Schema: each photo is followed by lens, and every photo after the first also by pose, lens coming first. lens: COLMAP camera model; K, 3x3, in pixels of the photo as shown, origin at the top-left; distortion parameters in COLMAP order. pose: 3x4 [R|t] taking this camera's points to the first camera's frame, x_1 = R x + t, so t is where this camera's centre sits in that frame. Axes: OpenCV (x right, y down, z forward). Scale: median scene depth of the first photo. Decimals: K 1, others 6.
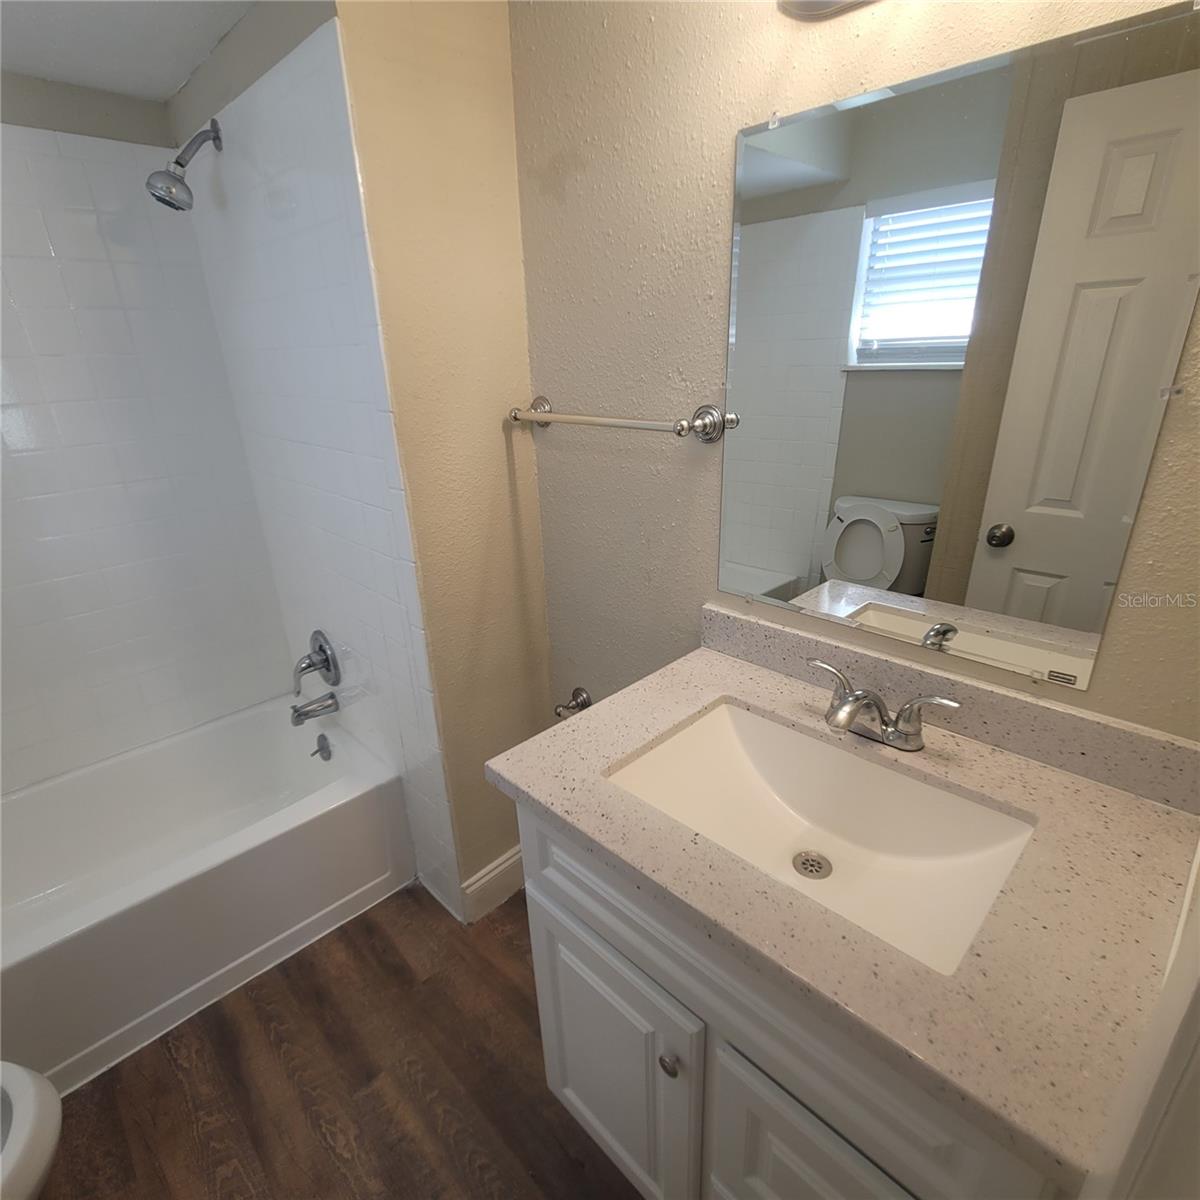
lens RADIAL K [[648.3, 0, 600.0], [0, 648.3, 600.0], [0, 0, 1]] dist [0.000427, 0.000250]
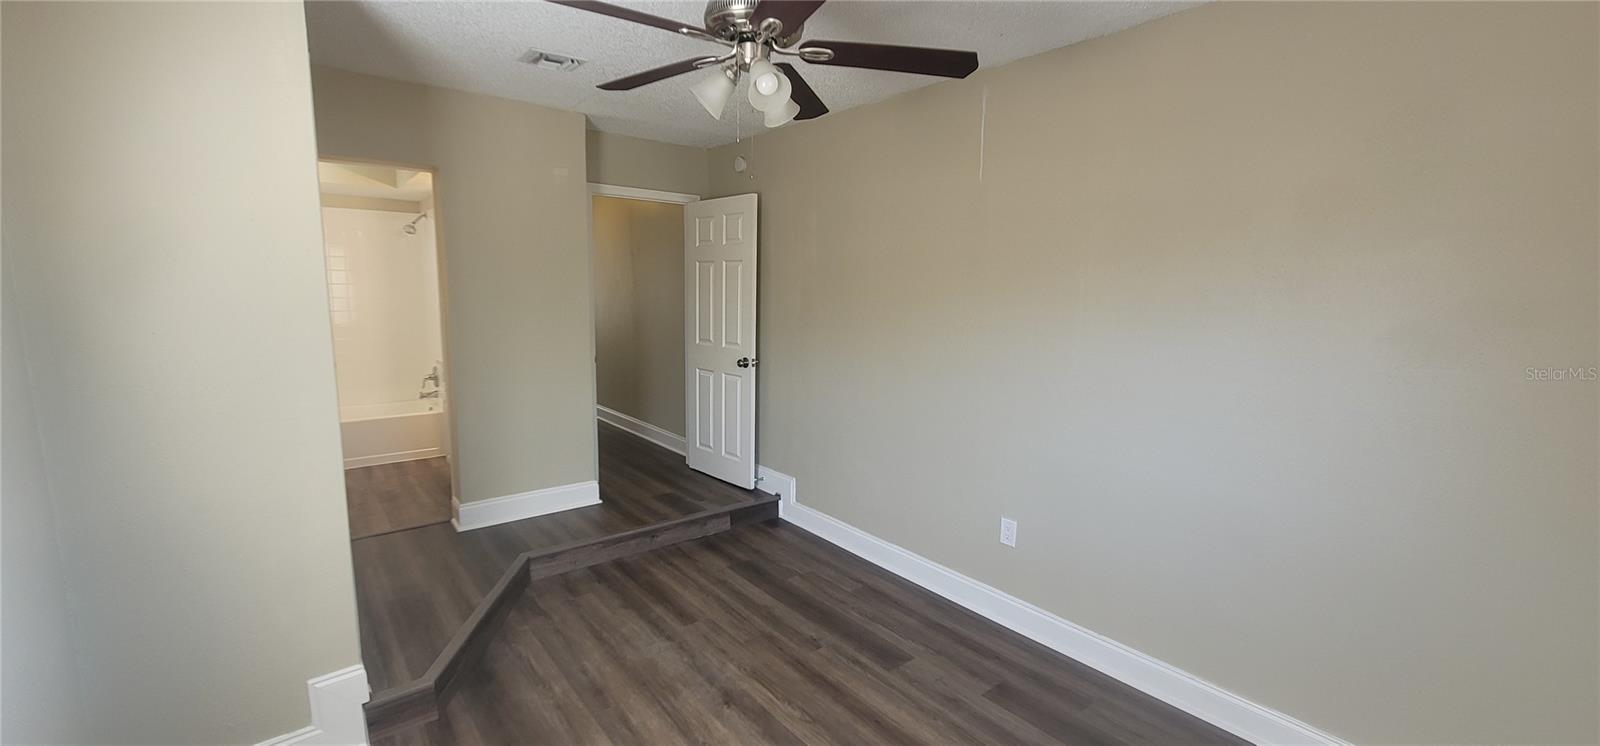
lens RADIAL K [[650.8, 0, 802.8], [0, 650.8, 379.7], [0, 0, 1]] dist [0.000965, 0.000228]
pose [[0.993048, 0.064107, -0.098719, 1.312852], [-0.084593, 0.971862, -0.219838, 0.539180], [0.081848, 0.226660, 0.970529, -1.469430]]
